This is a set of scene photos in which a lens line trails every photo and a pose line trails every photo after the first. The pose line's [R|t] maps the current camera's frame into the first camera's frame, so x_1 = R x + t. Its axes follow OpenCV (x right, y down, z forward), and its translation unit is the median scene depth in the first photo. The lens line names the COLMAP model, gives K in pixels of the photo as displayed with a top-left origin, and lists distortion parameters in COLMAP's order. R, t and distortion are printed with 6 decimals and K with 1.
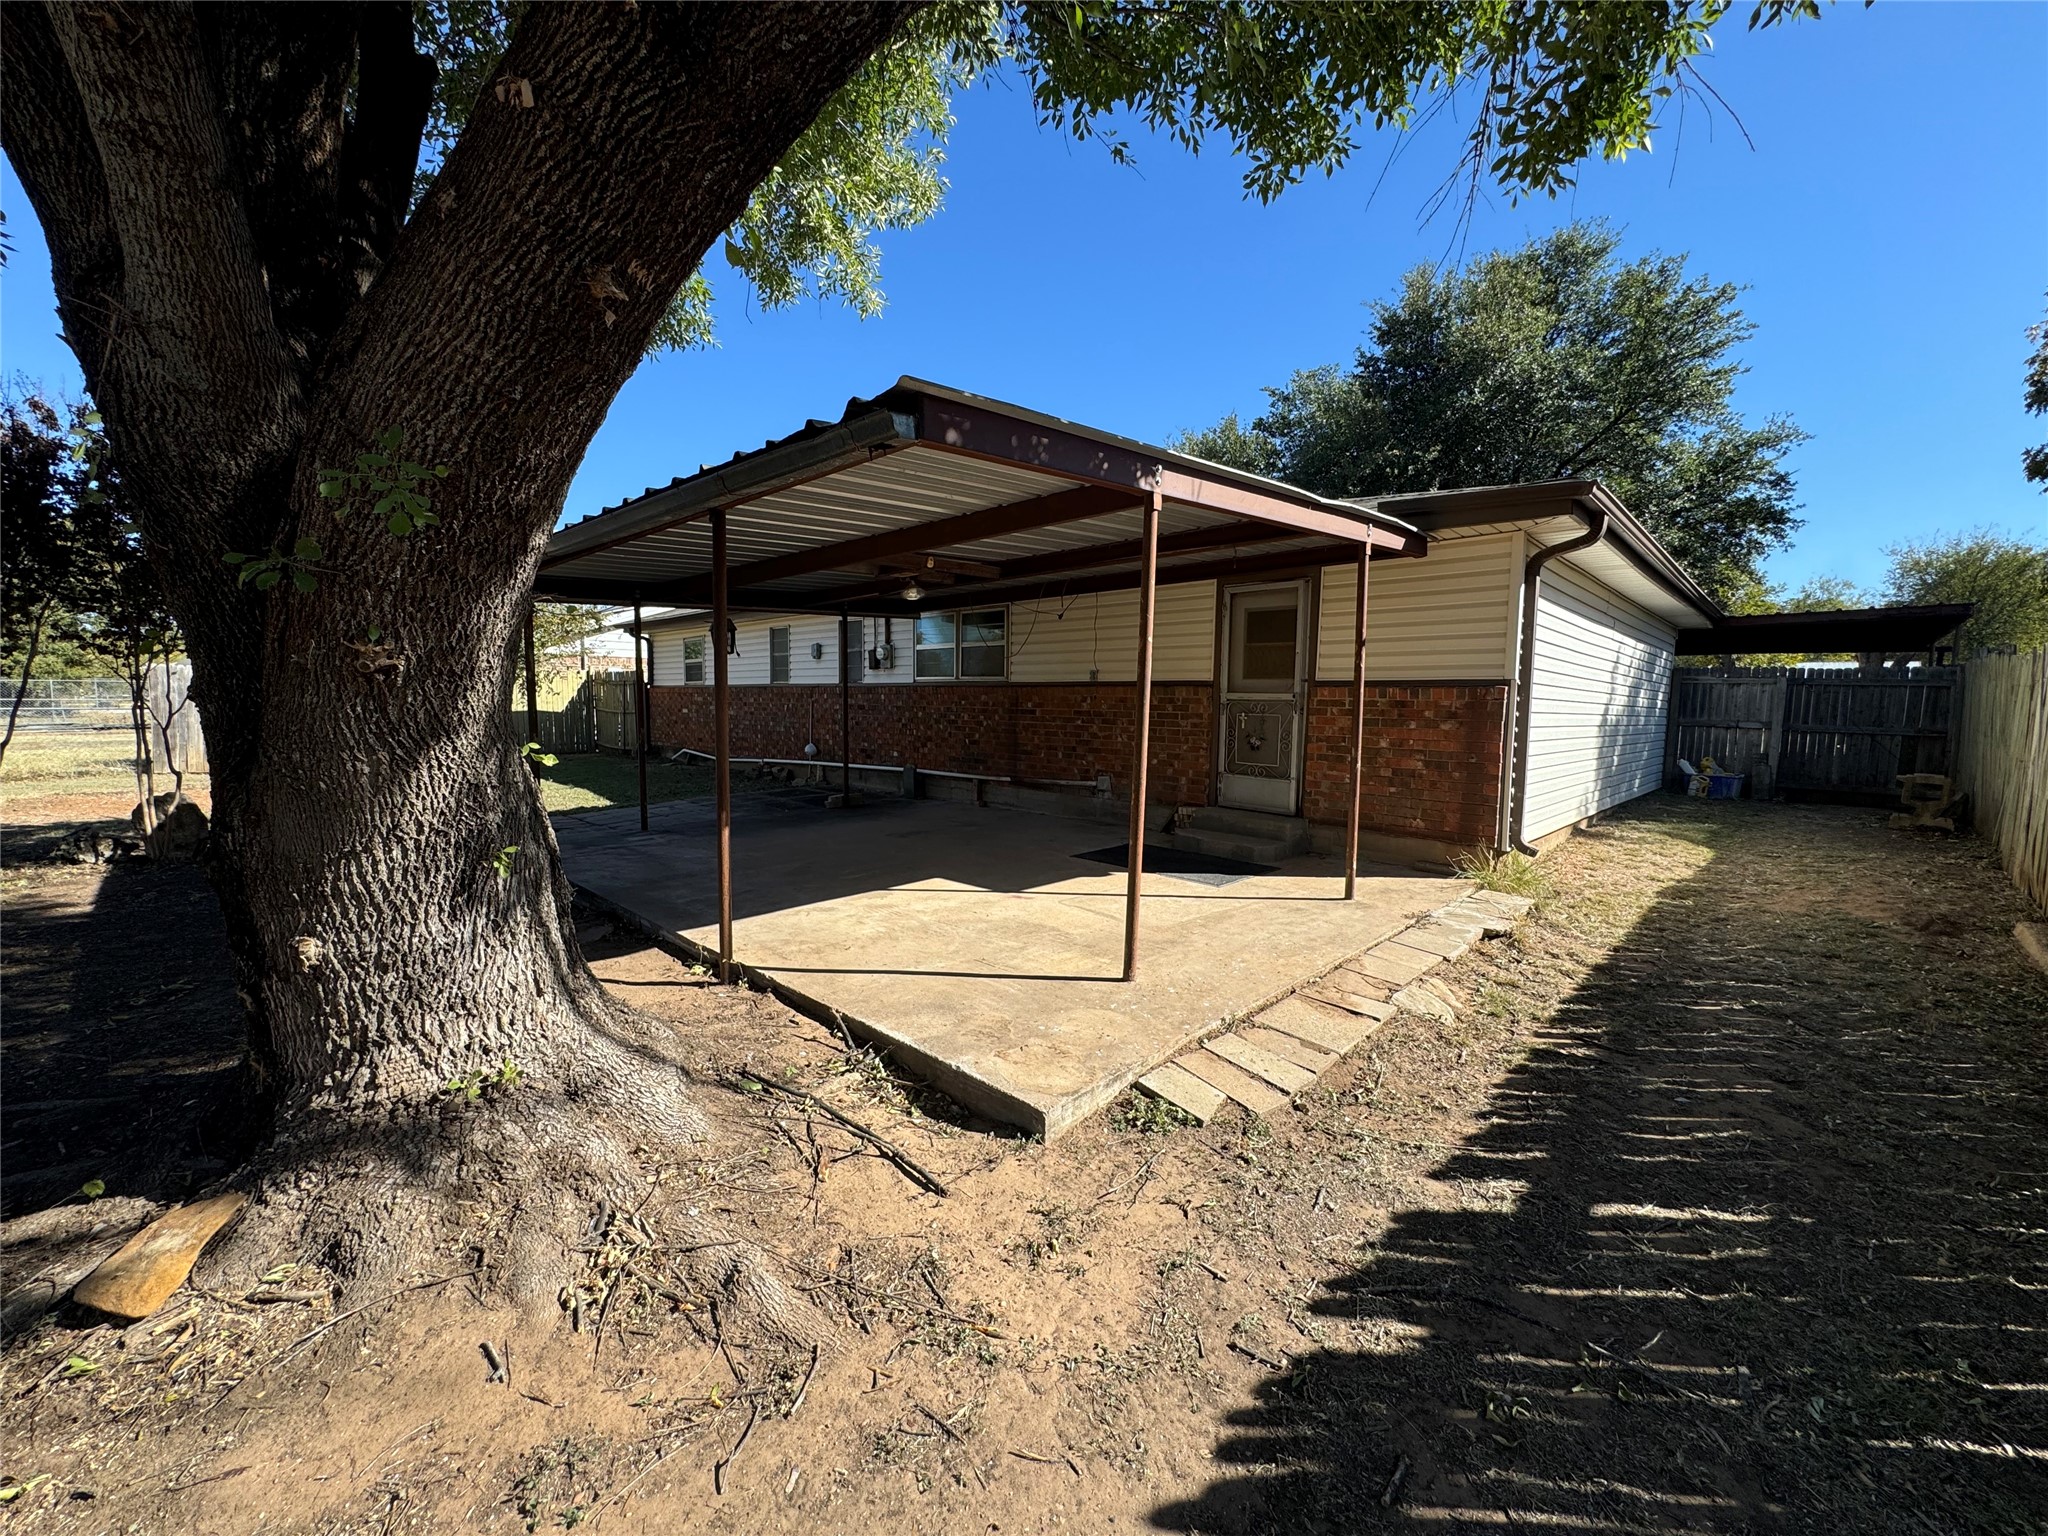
lens RADIAL K [[816.4, 0, 1025.0], [0, 816.4, 763.4], [0, 0, 1]] dist [-0.000612, 0.000070]
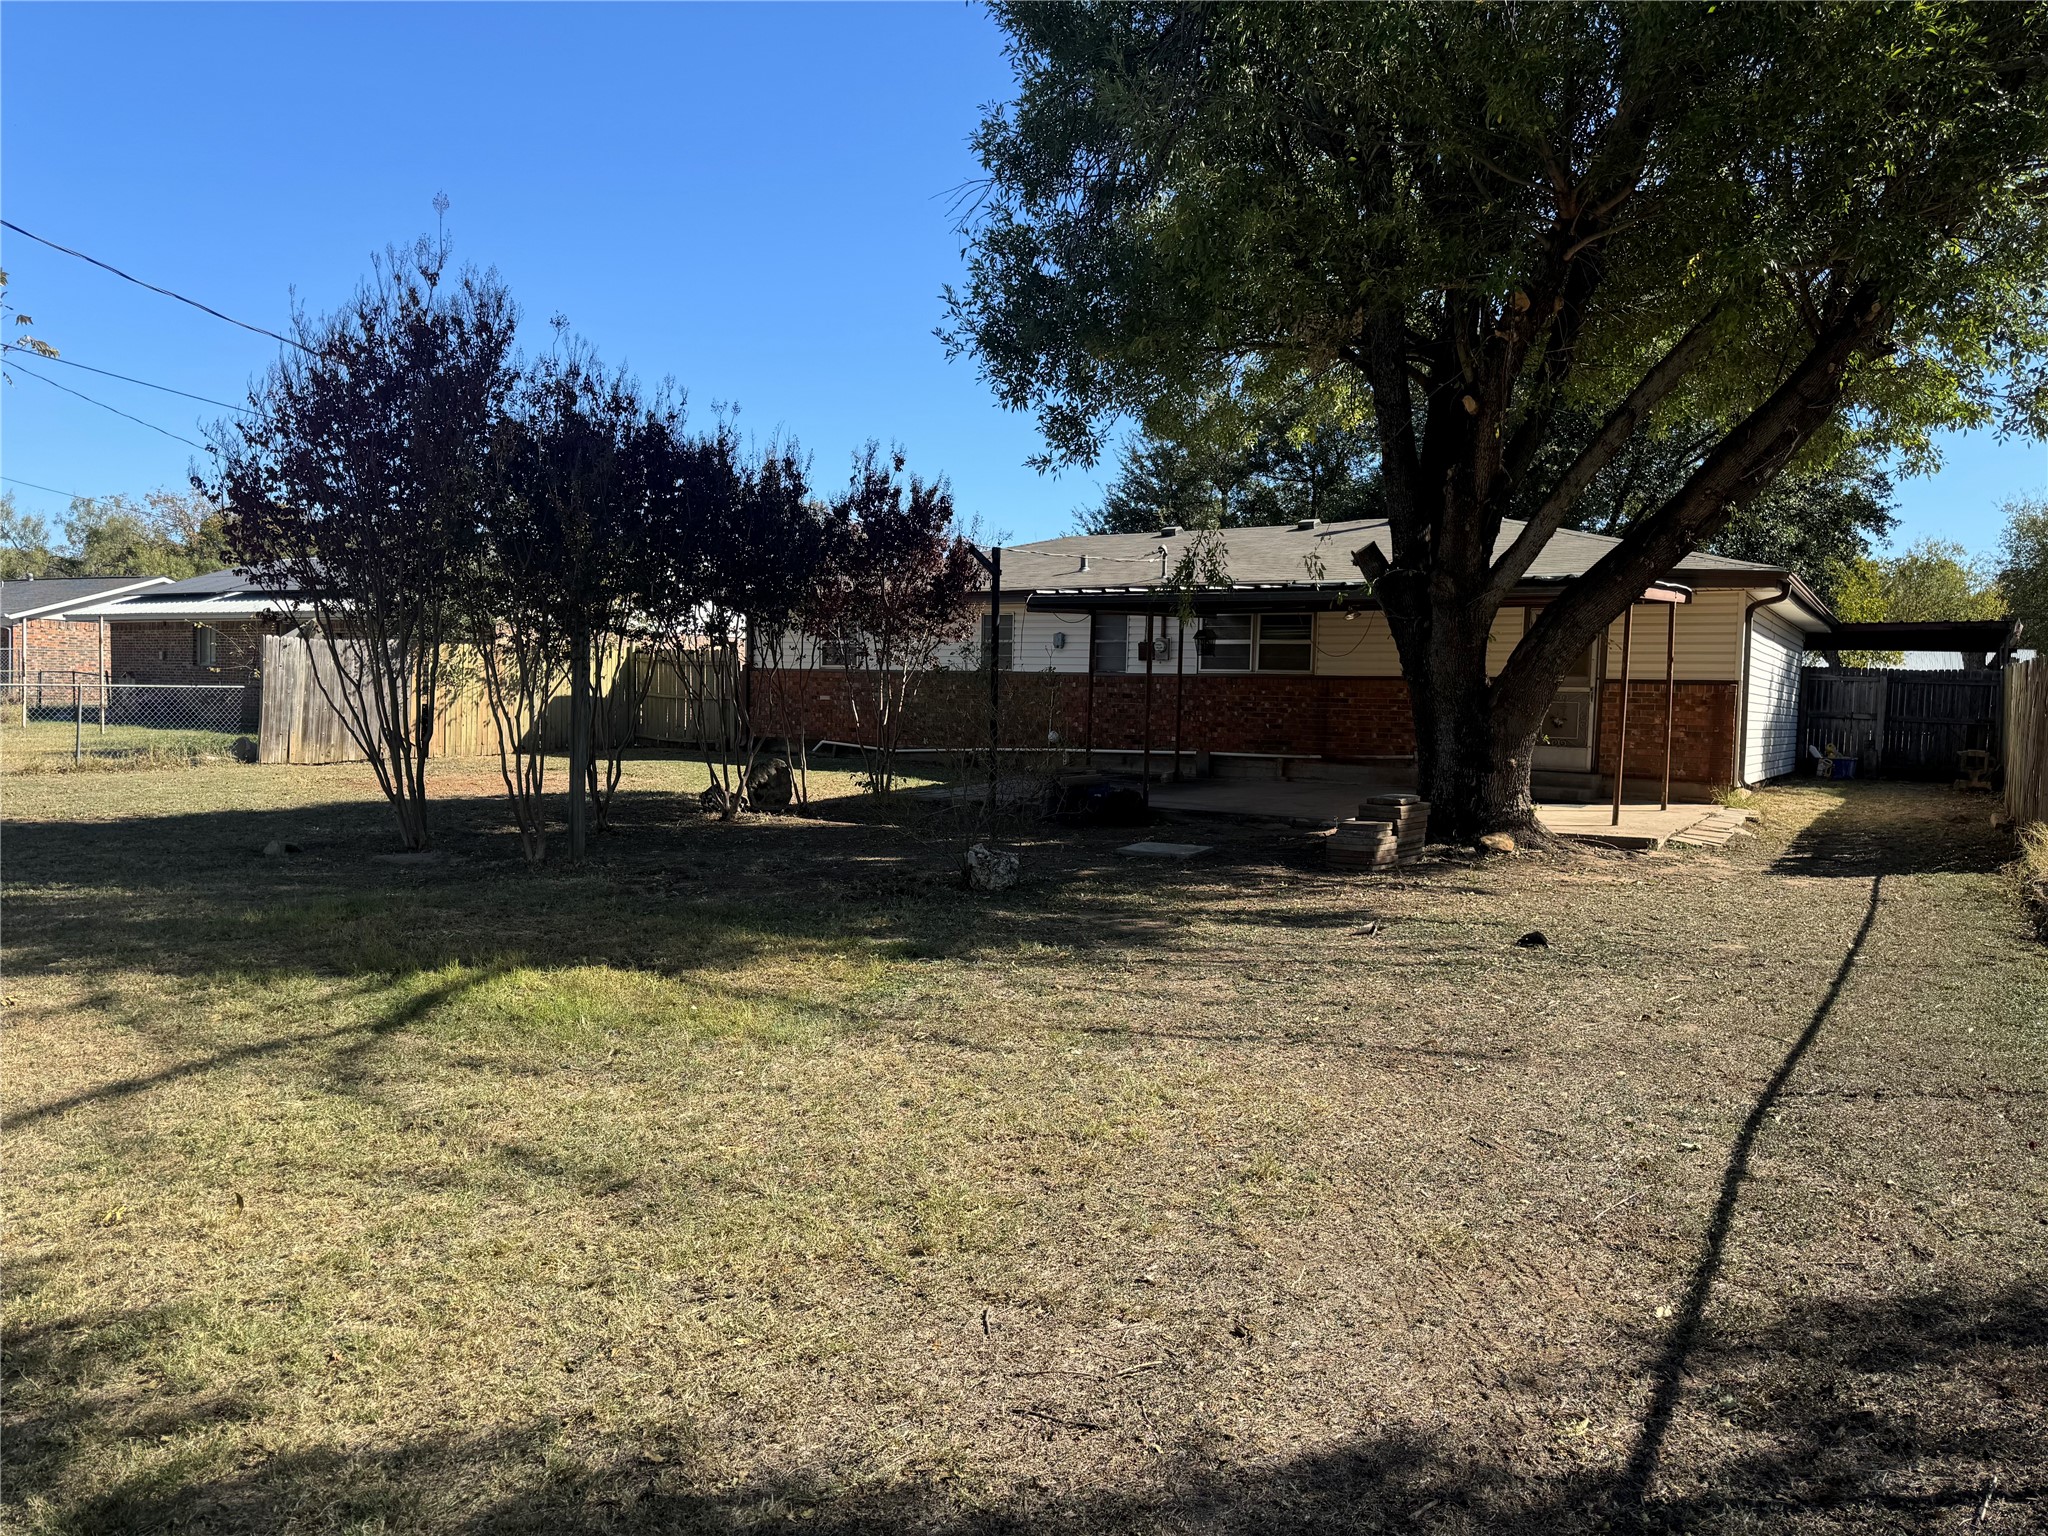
lens RADIAL K [[1434.1, 0, 1028.8], [0, 1434.1, 768.5], [0, 0, 1]] dist [0.068738, -0.075213]
pose [[0.977282, -0.001488, 0.211937, -0.794046], [0.006107, 0.999758, -0.021141, 0.070411], [-0.211854, 0.021955, 0.977055, -0.864027]]
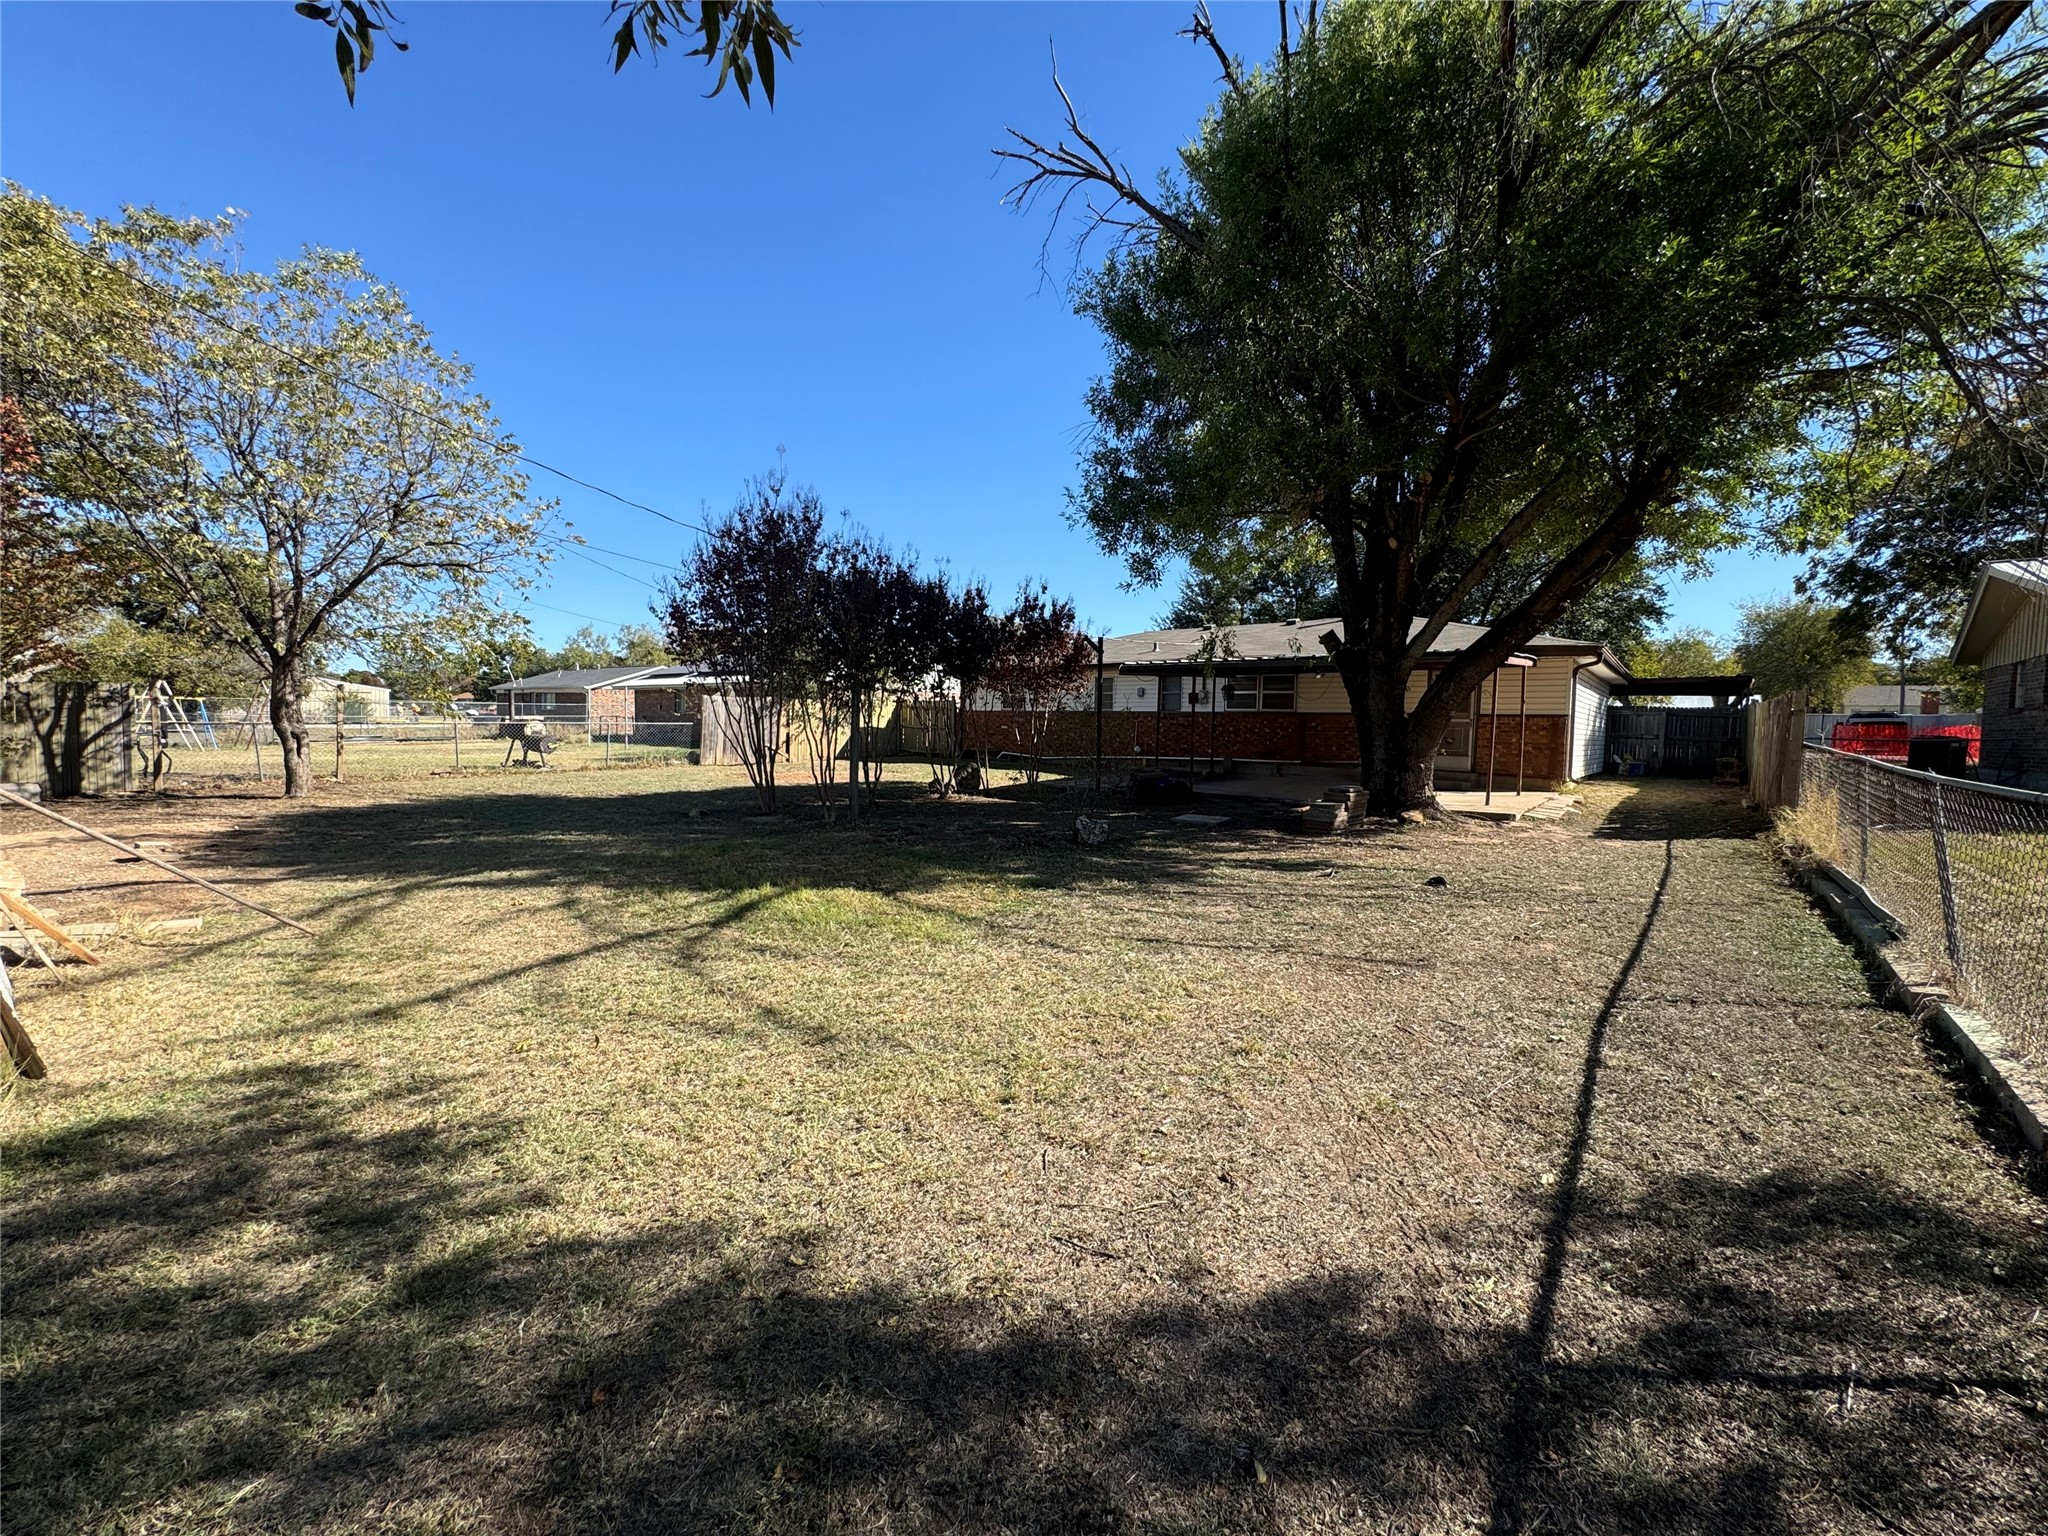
lens RADIAL K [[816.4, 0, 1023.2], [0, 816.4, 761.4], [0, 0, 1]] dist [-0.000612, 0.000070]
pose [[0.996412, 0.000976, 0.084630, -0.768337], [0.001494, 0.999575, -0.029118, 0.067222], [-0.084622, 0.029140, 0.995987, -0.815301]]
